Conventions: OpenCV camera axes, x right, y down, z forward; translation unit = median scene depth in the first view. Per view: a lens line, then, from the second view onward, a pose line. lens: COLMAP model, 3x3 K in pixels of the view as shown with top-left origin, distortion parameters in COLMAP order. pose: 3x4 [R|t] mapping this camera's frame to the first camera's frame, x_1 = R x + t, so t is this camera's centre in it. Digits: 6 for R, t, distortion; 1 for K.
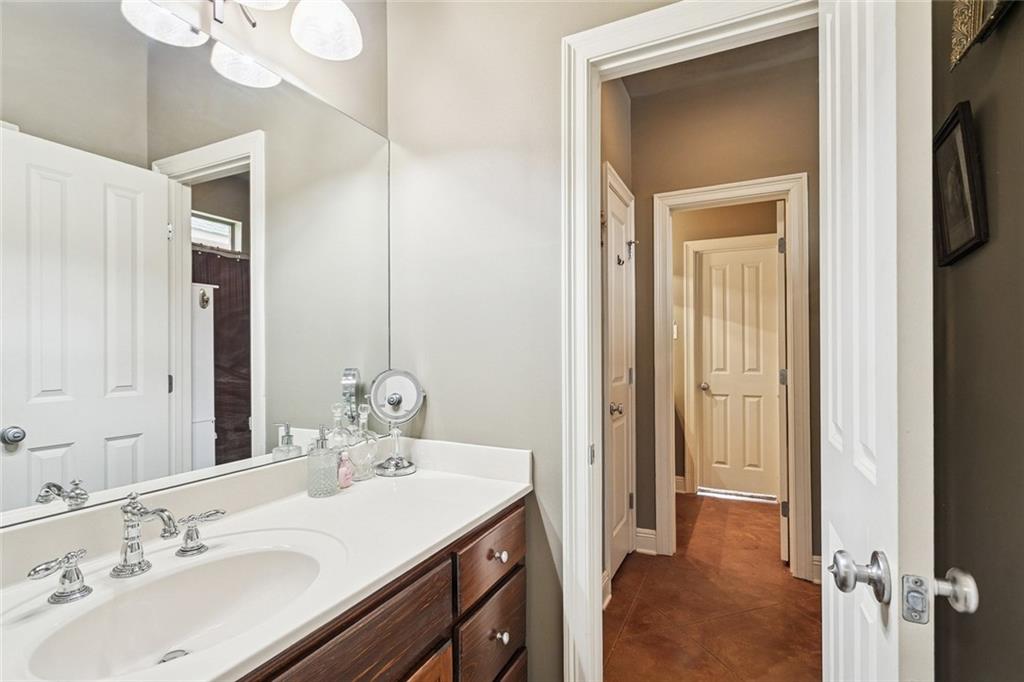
lens RADIAL K [[495.7, 0, 515.5], [0, 495.7, 362.8], [0, 0, 1]] dist [-0.003102, -0.000204]
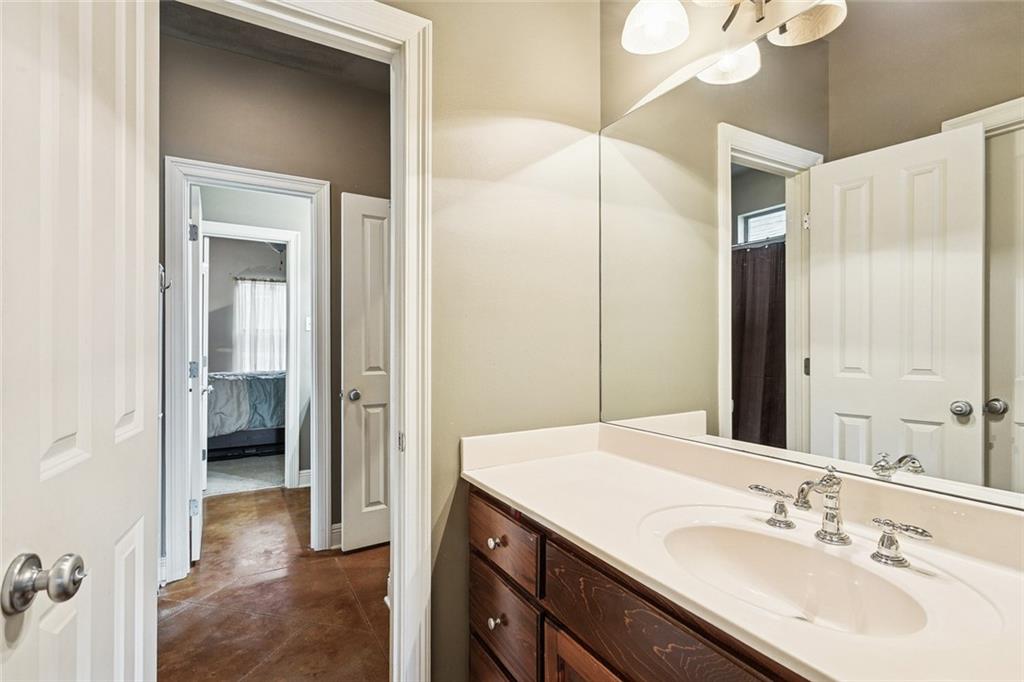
lens RADIAL K [[474.9, 0, 512.0], [0, 474.9, 341.0], [0, 0, 1]] dist [0.000858, 0.000148]
pose [[-0.560247, 0.010078, -0.828264, 0.501878], [0.005871, 0.999949, 0.008196, -0.024709], [0.828305, -0.000270, -0.560277, 1.058595]]
